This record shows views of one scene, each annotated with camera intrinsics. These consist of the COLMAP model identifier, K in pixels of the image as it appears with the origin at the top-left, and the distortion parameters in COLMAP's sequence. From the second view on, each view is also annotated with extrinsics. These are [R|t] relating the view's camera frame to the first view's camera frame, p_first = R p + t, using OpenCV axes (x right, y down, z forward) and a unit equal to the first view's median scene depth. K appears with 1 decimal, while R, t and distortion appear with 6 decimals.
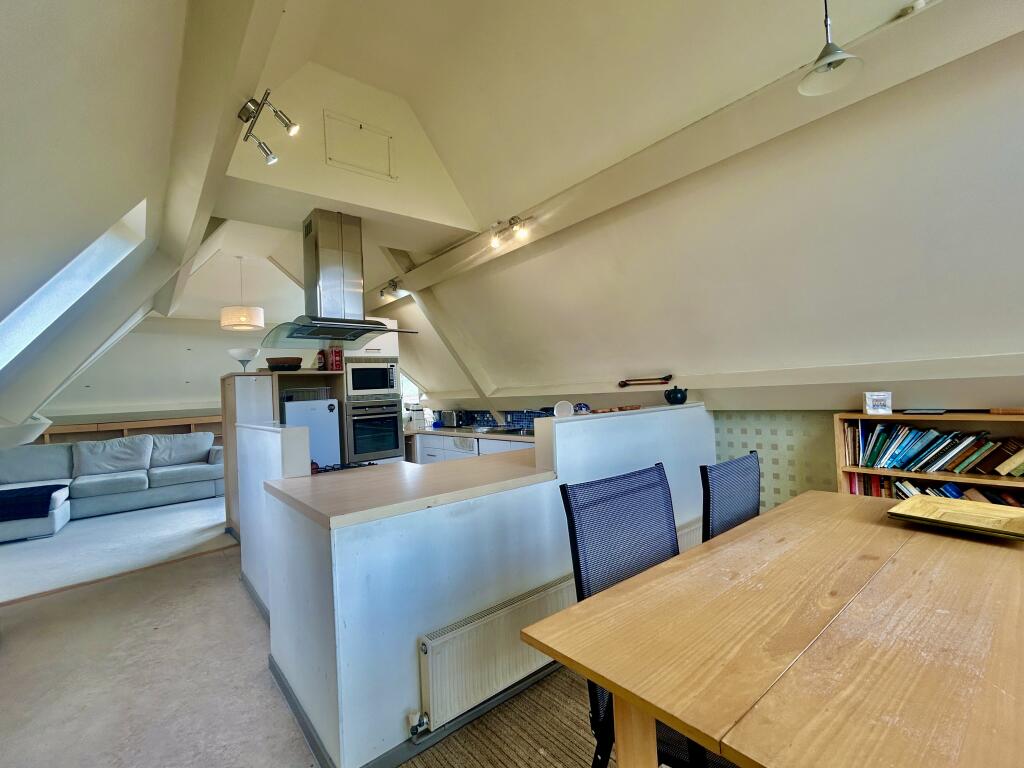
lens RADIAL K [[454.9, 0, 513.1], [0, 454.9, 387.6], [0, 0, 1]] dist [0.000936, 0.000258]
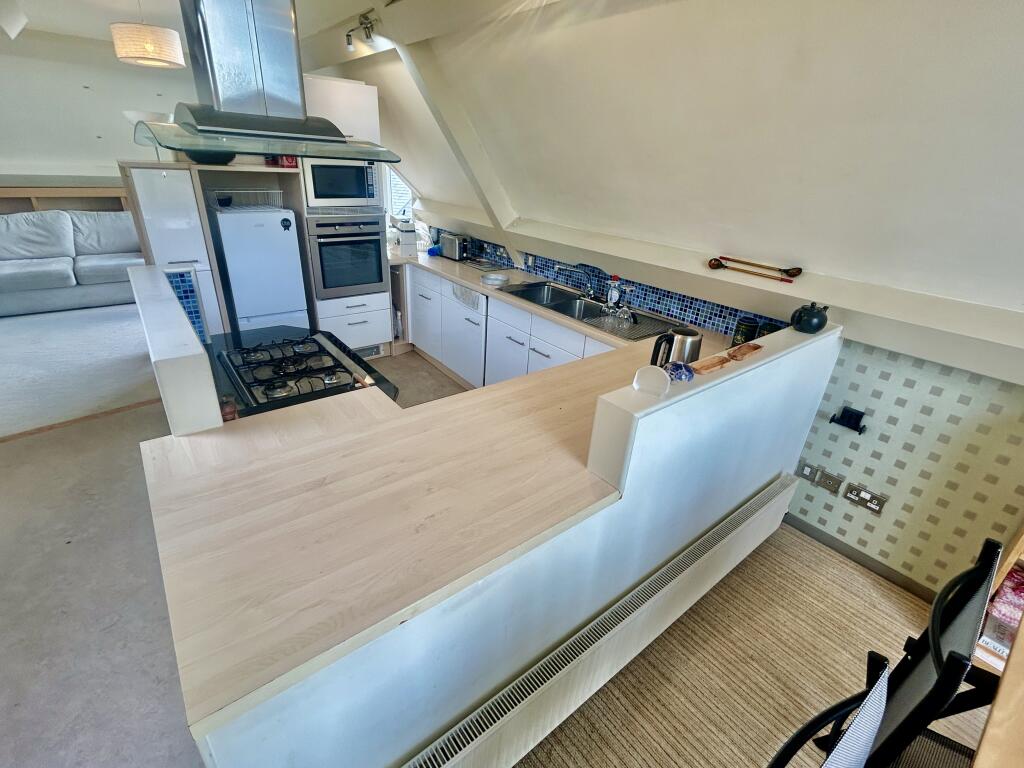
lens RADIAL K [[474.3, 0, 512.0], [0, 474.3, 384.0], [0, 0, 1]] dist [0.000916, -0.000103]
pose [[0.994204, 0.105256, 0.021908, -0.035422], [-0.104221, 0.893514, 0.436773, -0.090843], [0.026398, -0.436525, 0.899305, 0.223089]]
